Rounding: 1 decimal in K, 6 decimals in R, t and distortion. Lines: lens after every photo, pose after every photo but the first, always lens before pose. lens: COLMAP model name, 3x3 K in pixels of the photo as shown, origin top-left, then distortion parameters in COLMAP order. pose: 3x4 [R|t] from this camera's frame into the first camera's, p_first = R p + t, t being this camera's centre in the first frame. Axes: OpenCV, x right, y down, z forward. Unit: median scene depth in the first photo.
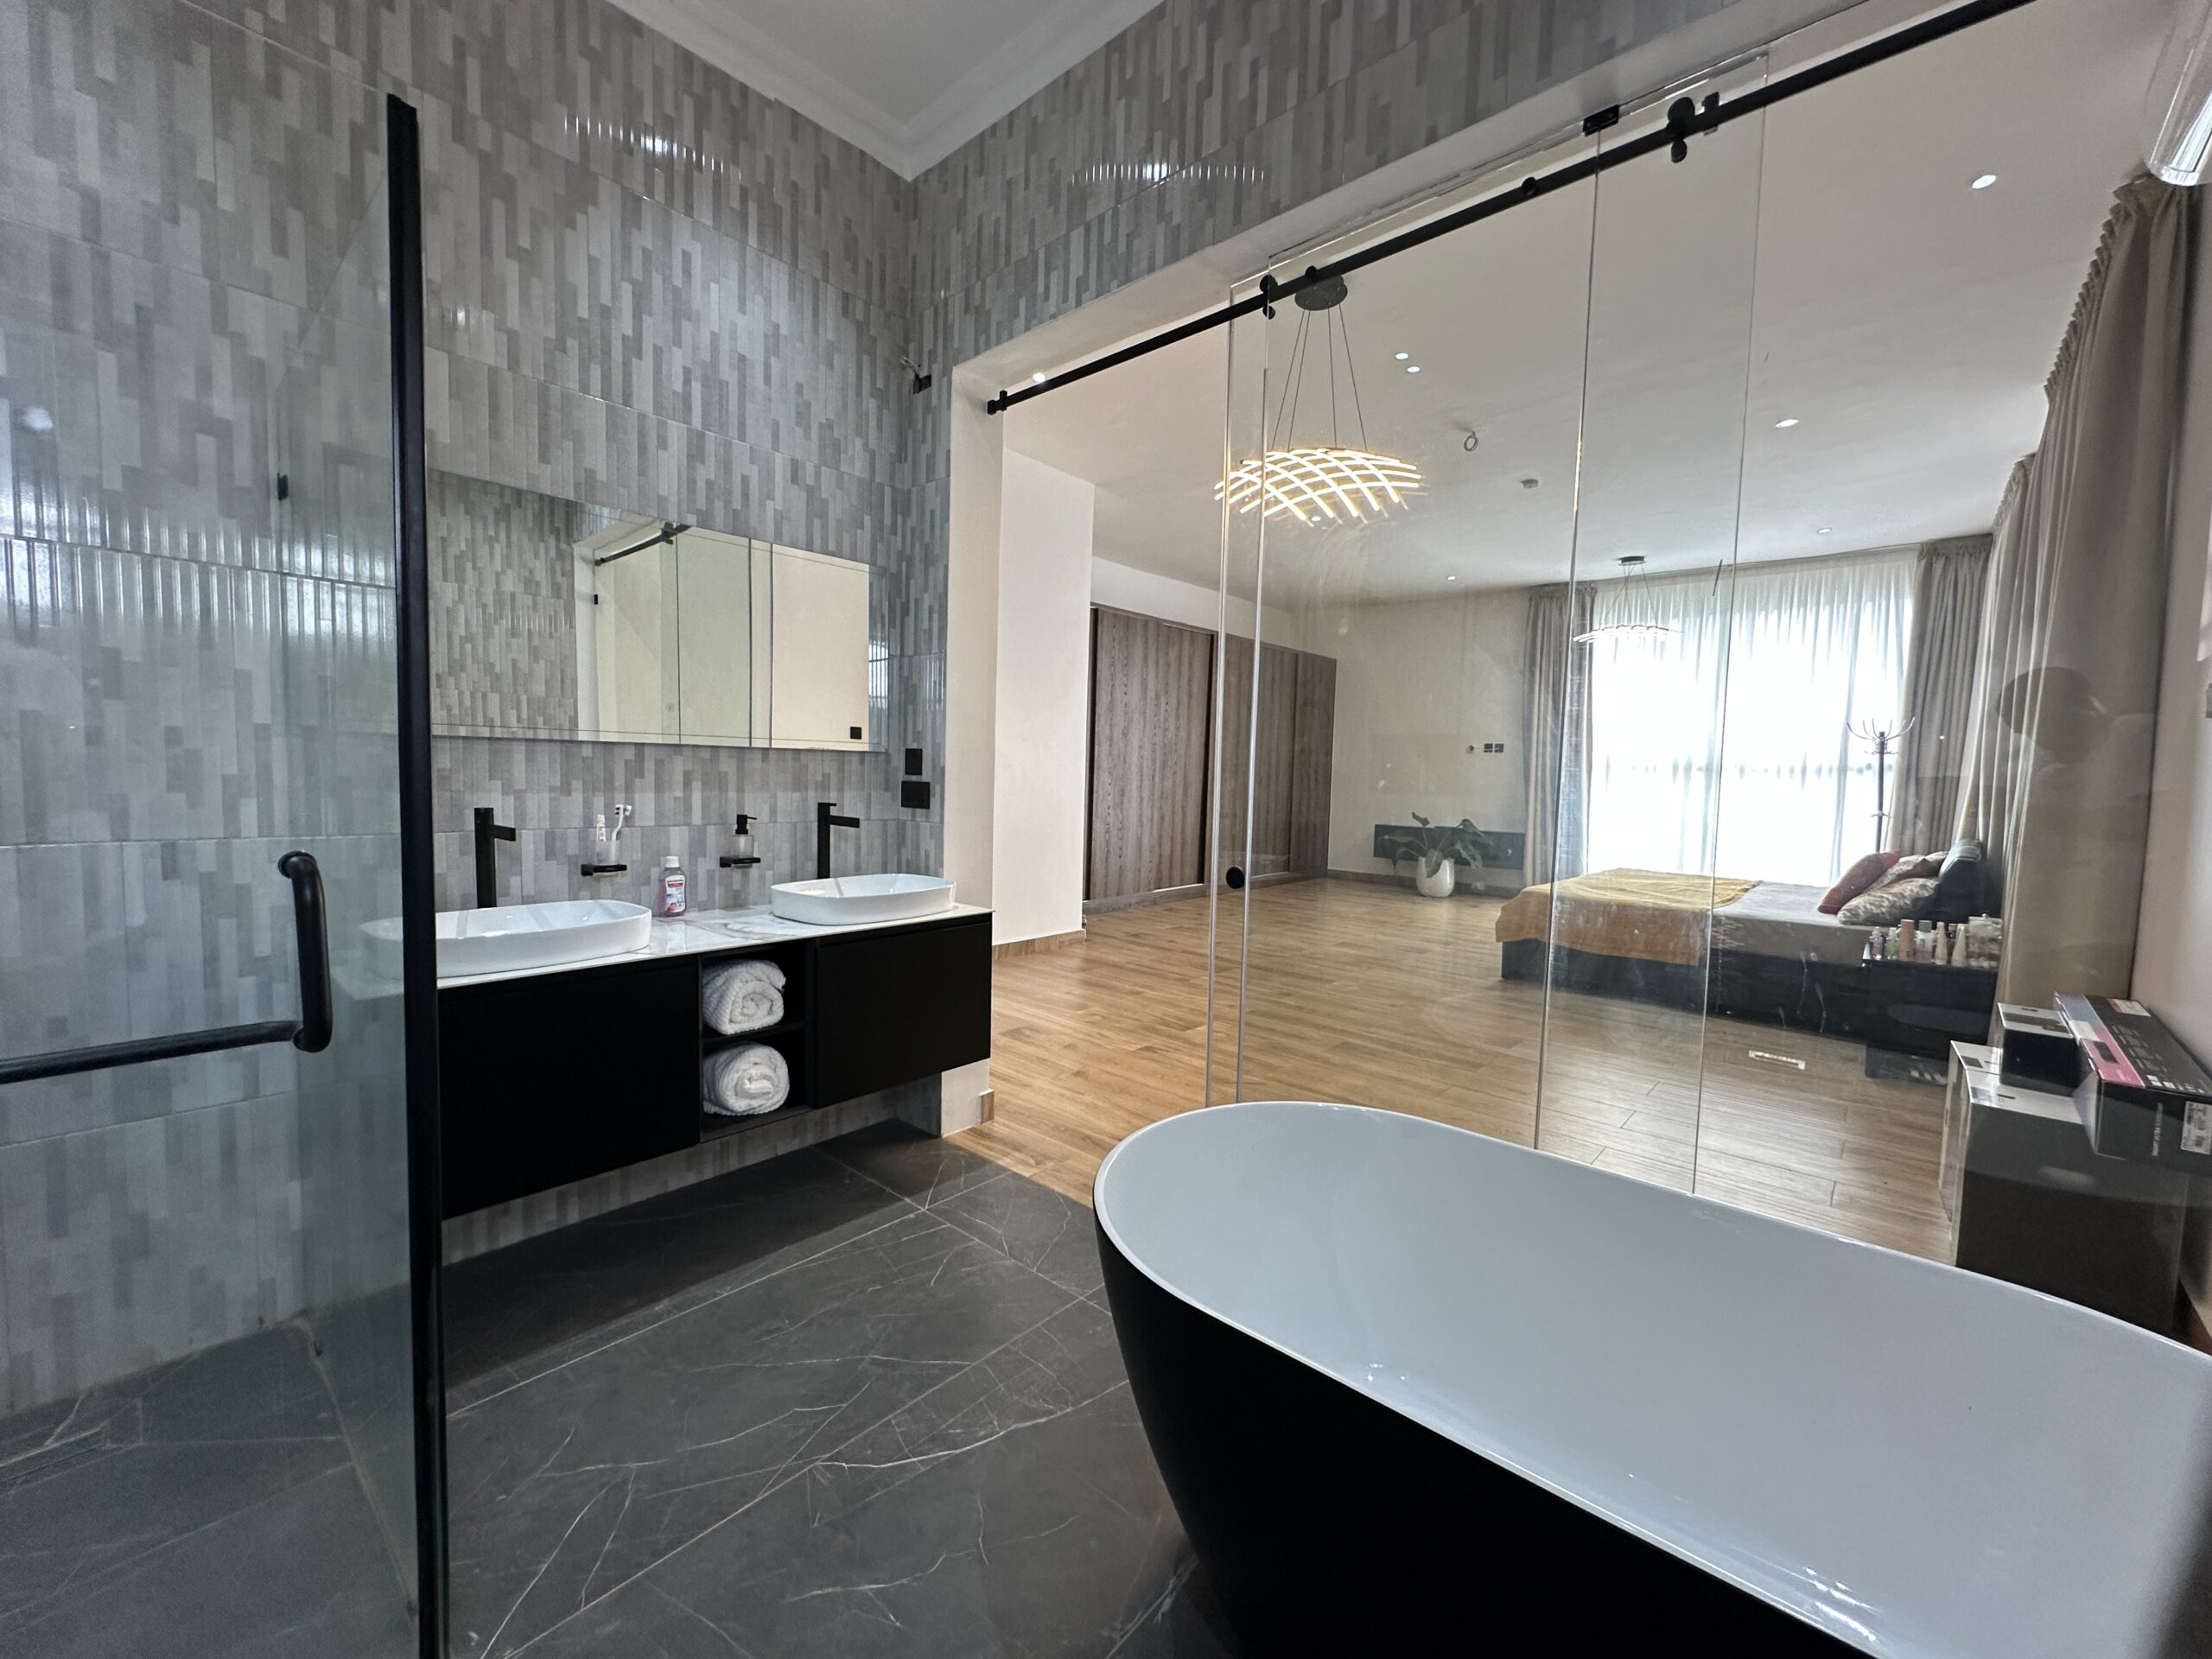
lens RADIAL K [[888.2, 0, 1105.7], [0, 888.2, 831.2], [0, 0, 1]] dist [-0.001660, 0.000543]
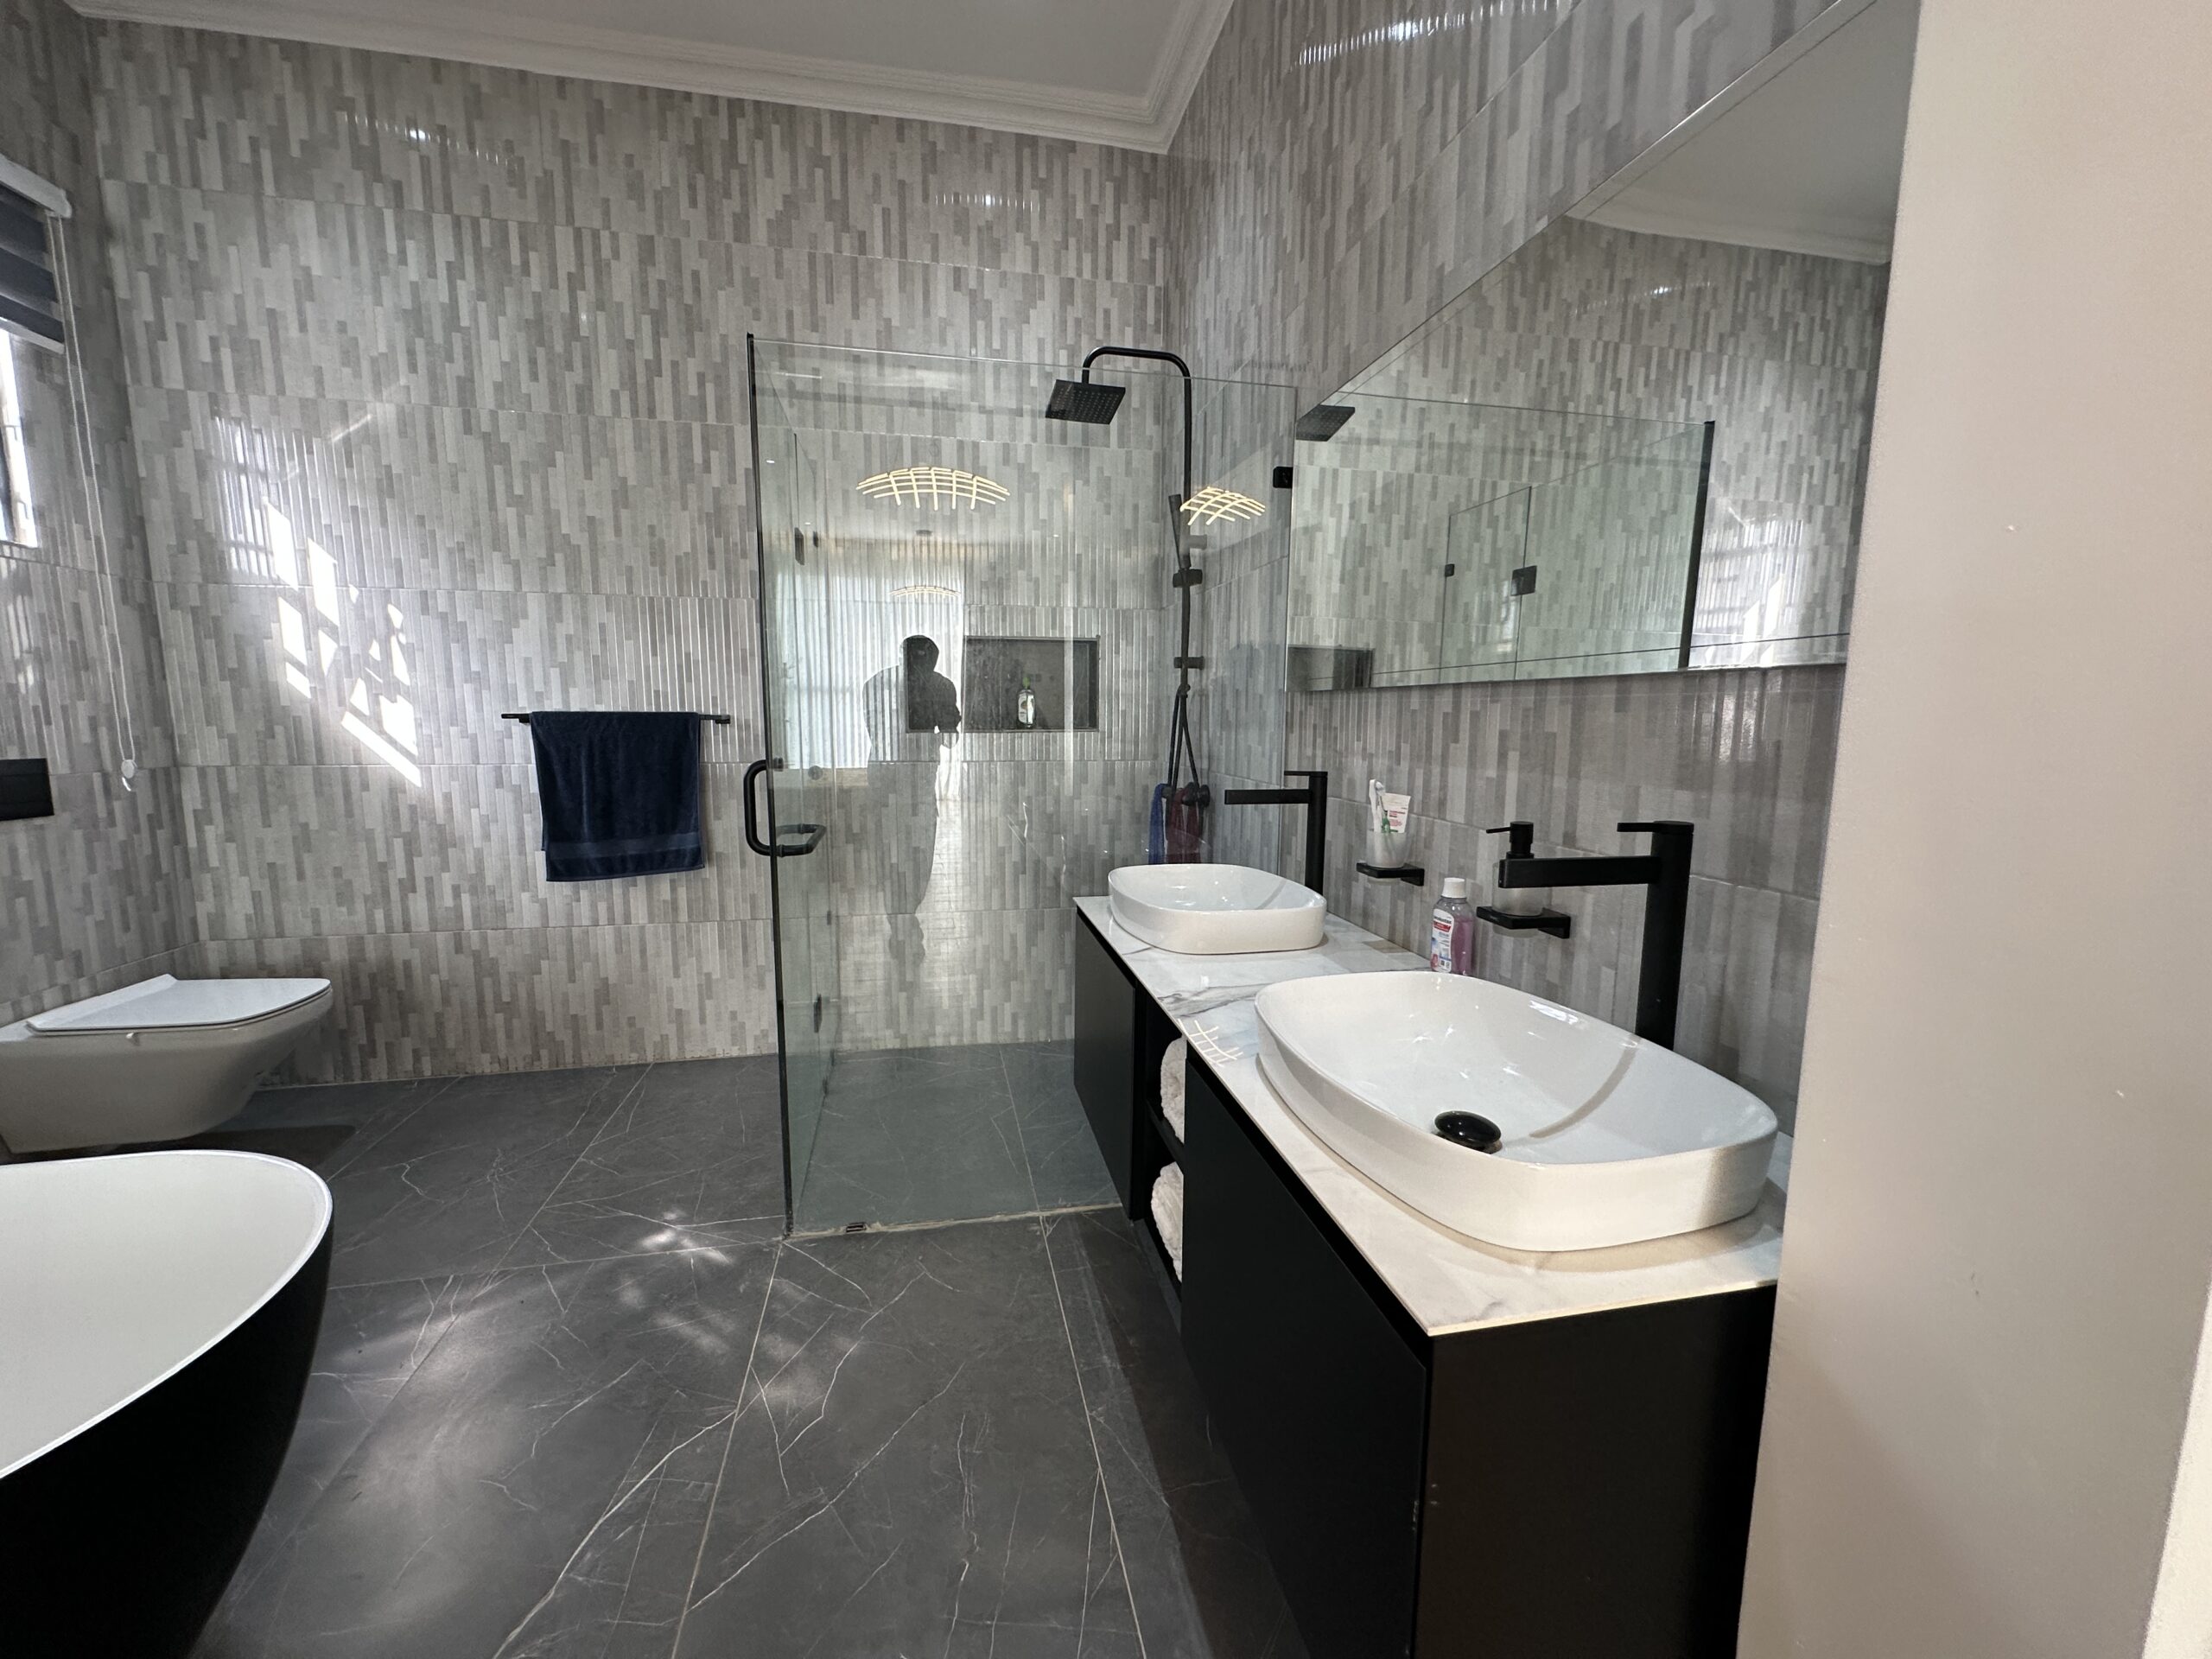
lens RADIAL K [[886.6, 0, 1099.3], [0, 886.6, 829.8], [0, 0, 1]] dist [0.000383, 0.000107]
pose [[-0.602792, 0.076132, -0.794258, 0.092663], [-0.076537, 0.985330, 0.152533, -0.062211], [0.794219, 0.152736, -0.588122, 0.971078]]
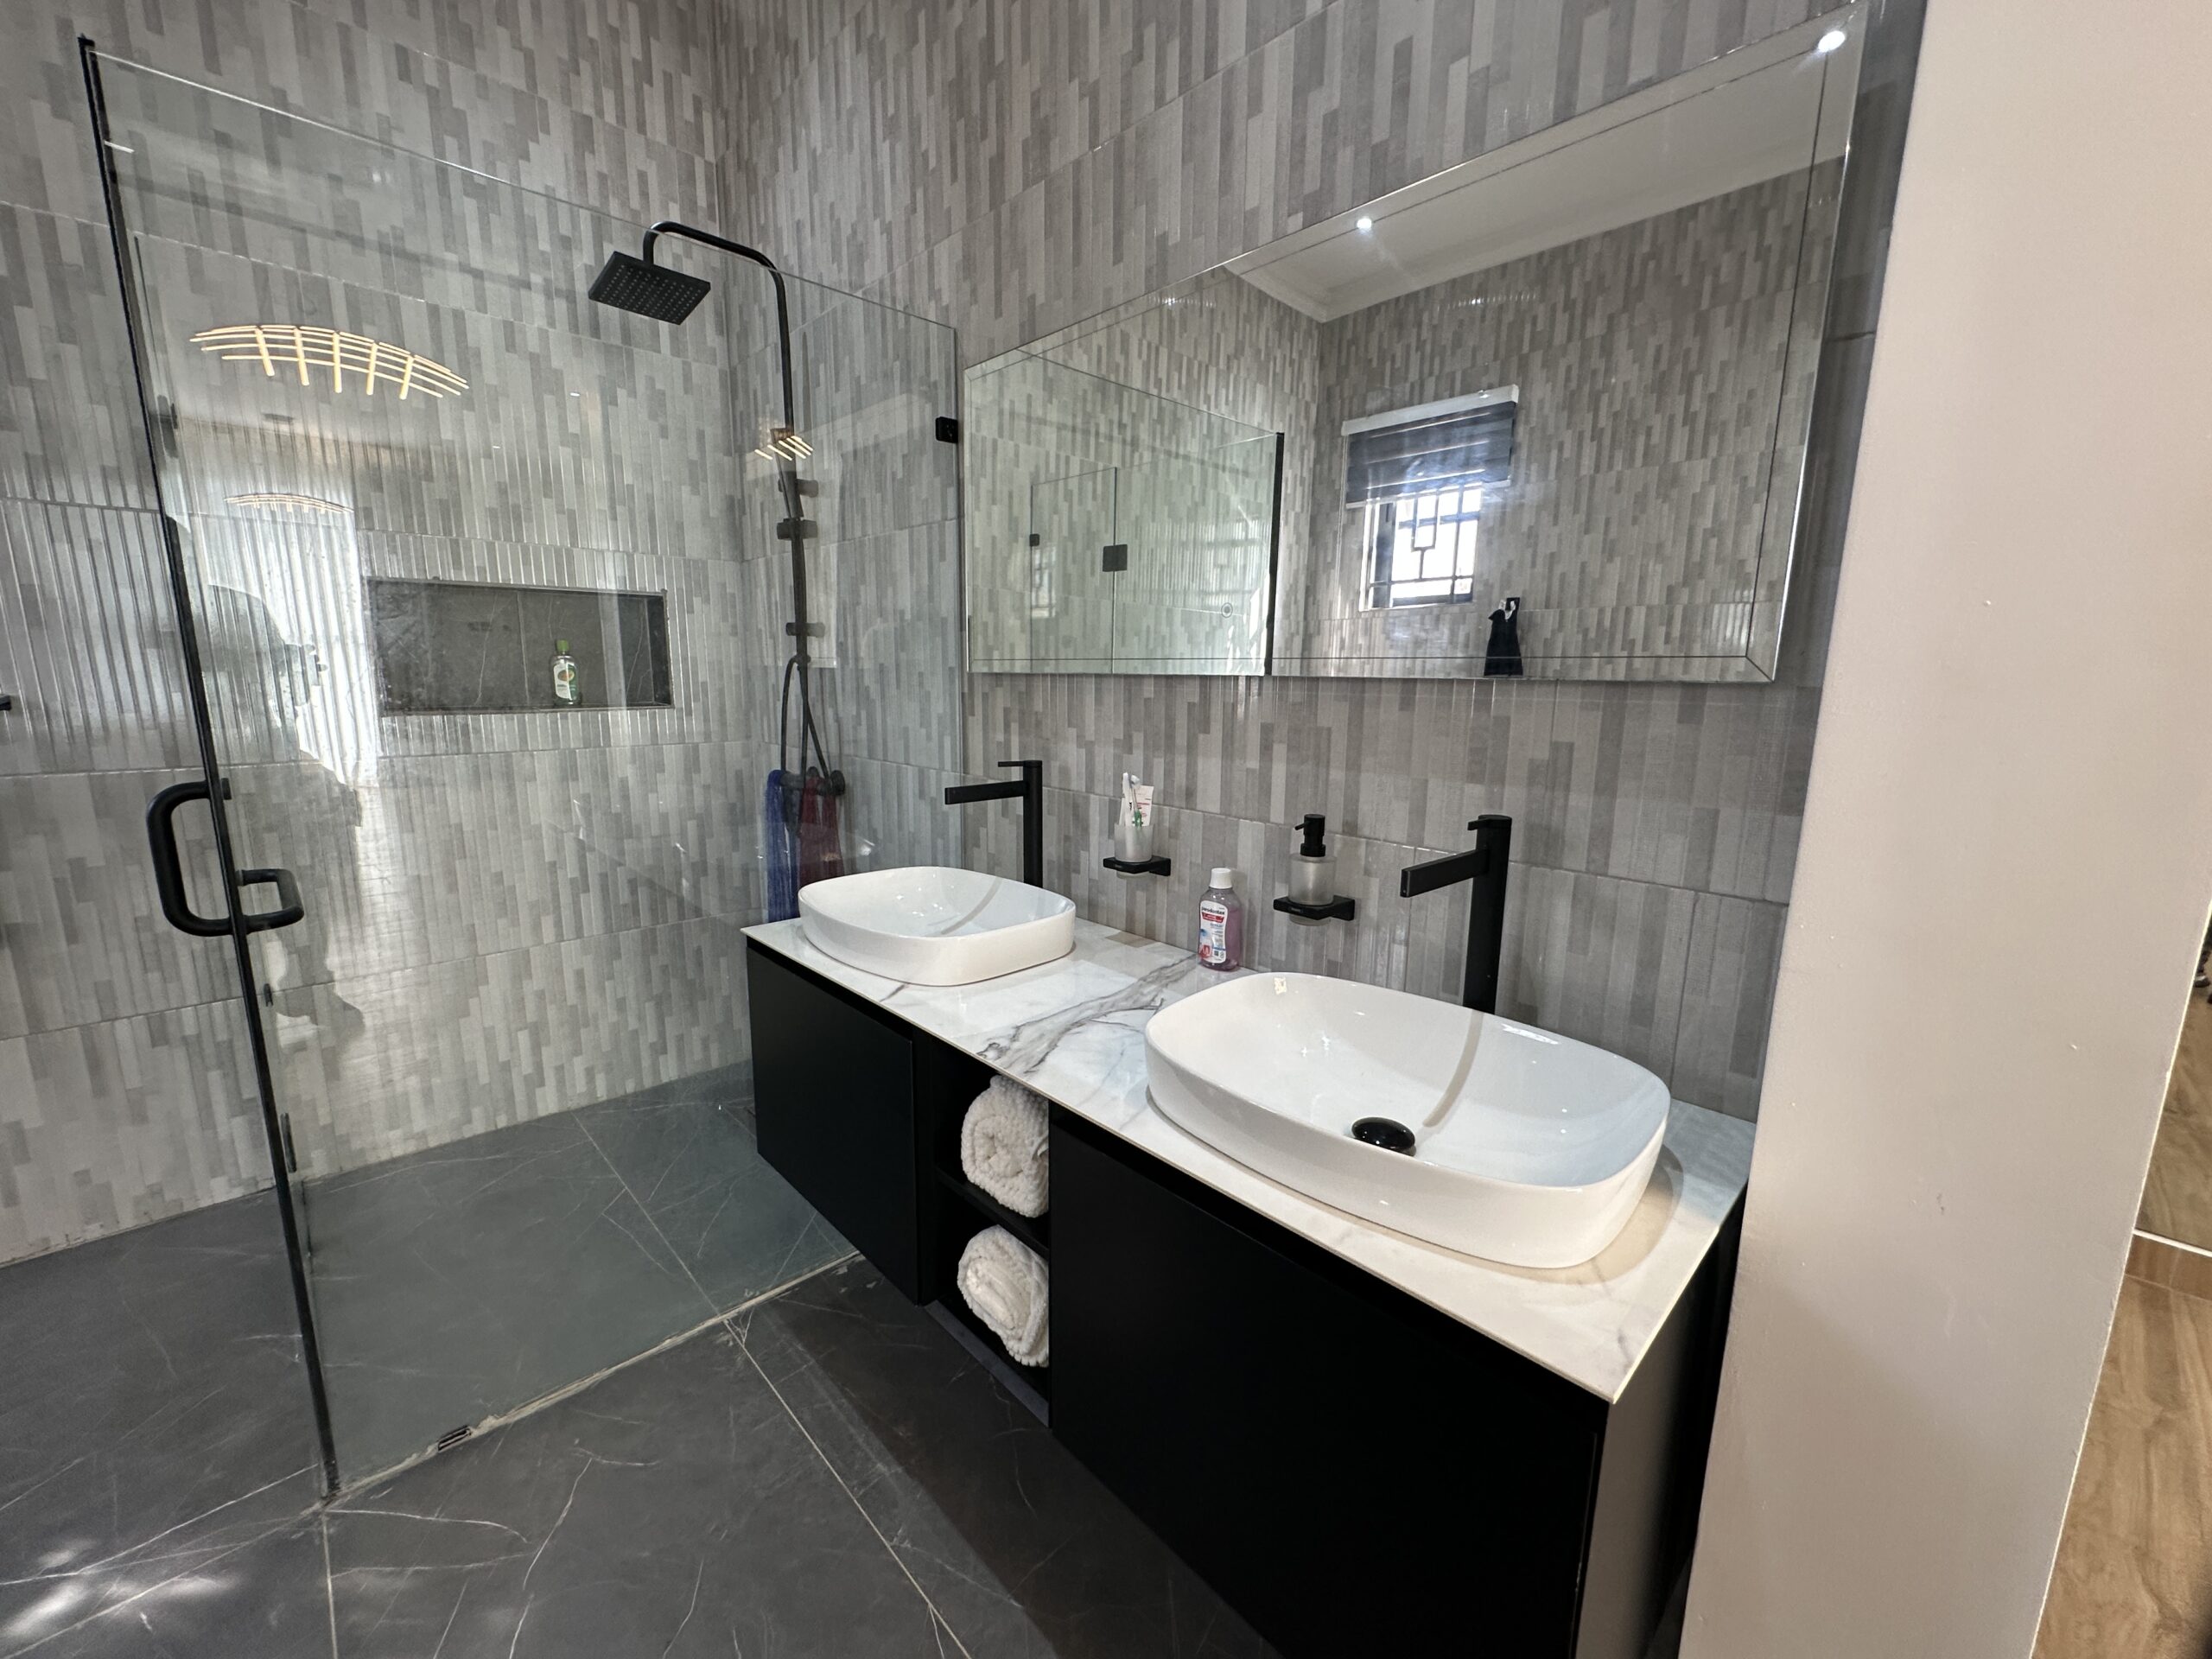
lens RADIAL K [[890.3, 0, 1099.8], [0, 890.3, 829.0], [0, 0, 1]] dist [0.000436, 0.000677]
pose [[-0.090774, 0.149481, -0.984589, 0.079821], [-0.080699, 0.984315, 0.156880, -0.070621], [0.992596, 0.093696, -0.077288, 0.812369]]
